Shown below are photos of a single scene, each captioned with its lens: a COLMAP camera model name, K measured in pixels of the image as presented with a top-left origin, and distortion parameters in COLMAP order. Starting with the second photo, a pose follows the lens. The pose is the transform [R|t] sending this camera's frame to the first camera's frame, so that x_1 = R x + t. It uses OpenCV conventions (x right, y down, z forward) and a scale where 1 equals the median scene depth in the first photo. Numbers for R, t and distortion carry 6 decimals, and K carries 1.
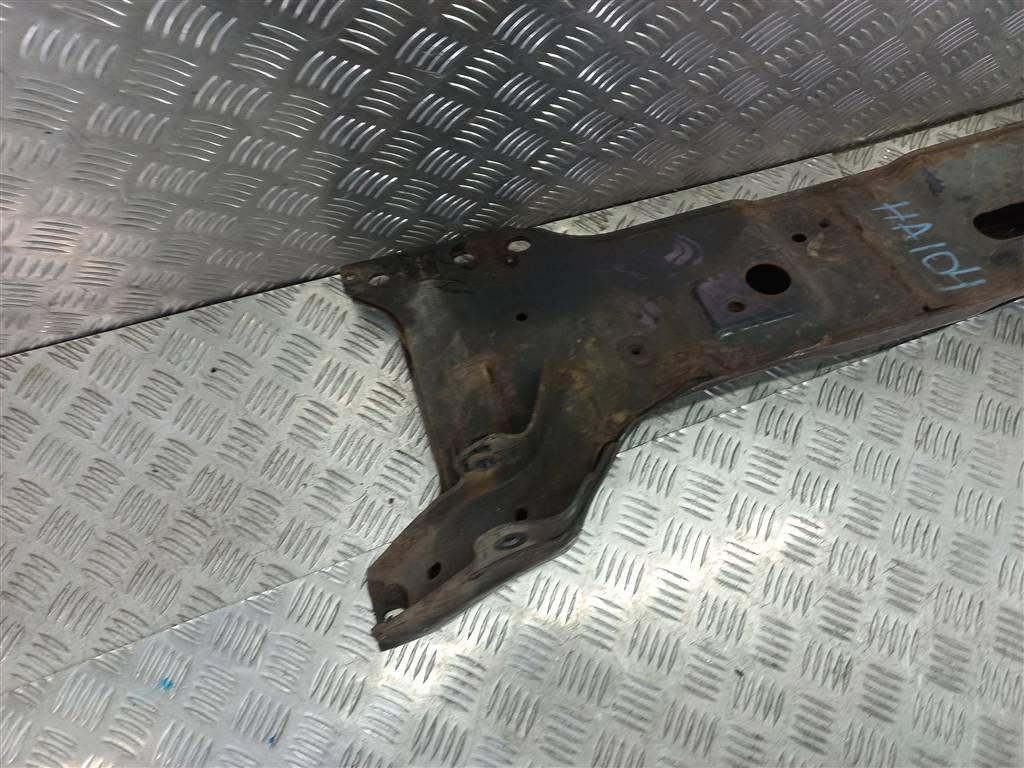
lens RADIAL K [[729.0, 0, 512.0], [0, 729.0, 384.0], [0, 0, 1]] dist [0.031903, -0.044241]
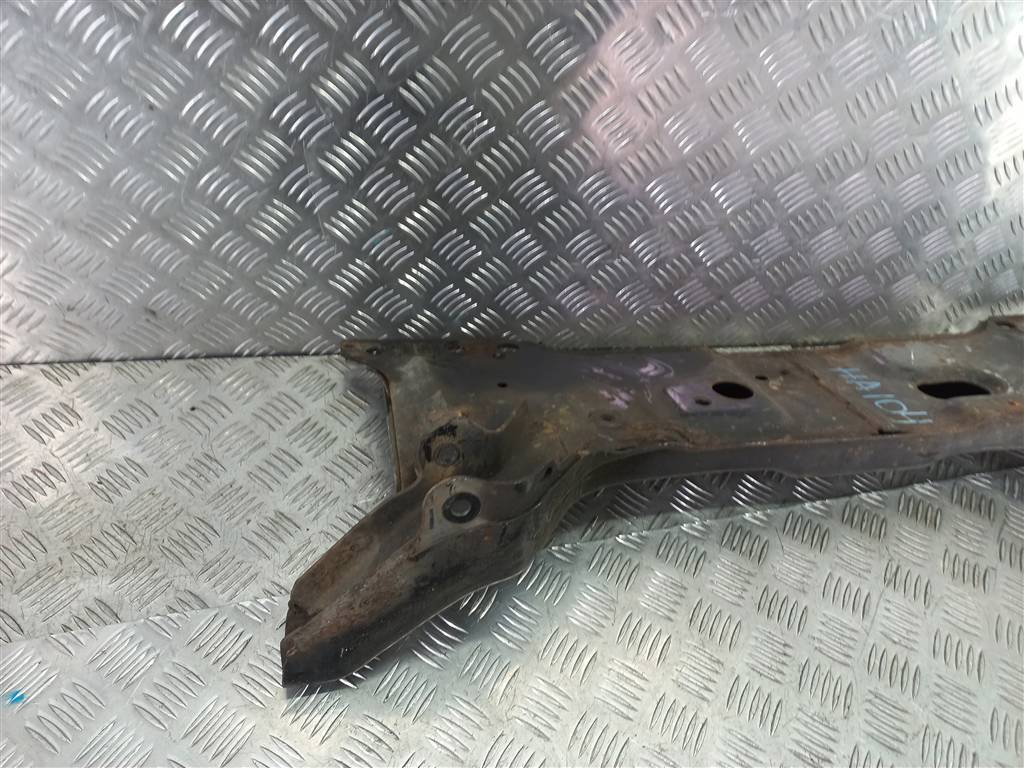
lens RADIAL K [[734.8, 0, 512.0], [0, 734.8, 384.0], [0, 0, 1]] dist [0.004587, 0.004991]
pose [[0.987934, 0.154606, -0.009177, 0.035331], [-0.141359, 0.875900, -0.461321, 0.379857], [-0.063285, 0.457052, 0.887186, 0.053216]]
